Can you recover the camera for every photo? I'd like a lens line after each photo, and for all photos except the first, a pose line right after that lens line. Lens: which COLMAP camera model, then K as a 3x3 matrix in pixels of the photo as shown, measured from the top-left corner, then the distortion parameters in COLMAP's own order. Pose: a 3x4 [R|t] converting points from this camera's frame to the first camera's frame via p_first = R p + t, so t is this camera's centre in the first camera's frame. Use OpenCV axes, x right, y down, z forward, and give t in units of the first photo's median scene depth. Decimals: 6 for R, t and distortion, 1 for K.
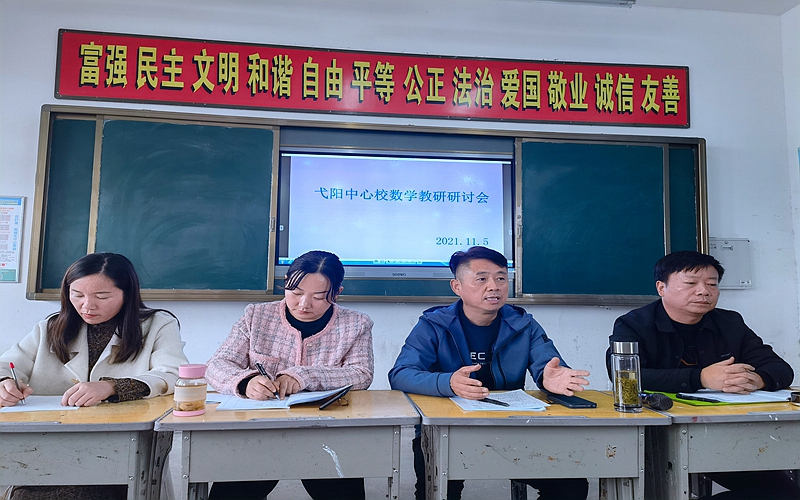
lens RADIAL K [[510.7, 0, 393.6], [0, 510.7, 261.4], [0, 0, 1]] dist [0.043442, -0.015608]
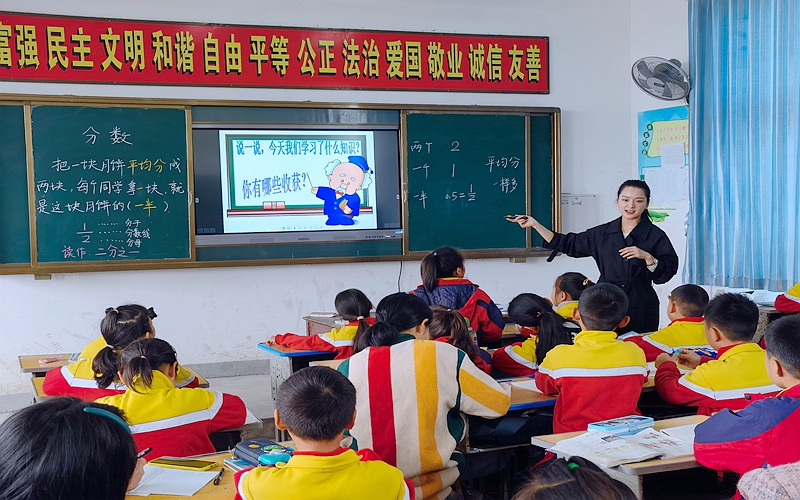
lens RADIAL K [[1030.0, 0, 403.9], [0, 1030.0, 248.3], [0, 0, 1]] dist [0.002806, 0.000000]
pose [[0.964155, -0.038870, 0.262479, -0.348208], [0.014026, 0.995295, 0.095870, -0.155758], [-0.264970, -0.088752, 0.960163, -1.153933]]
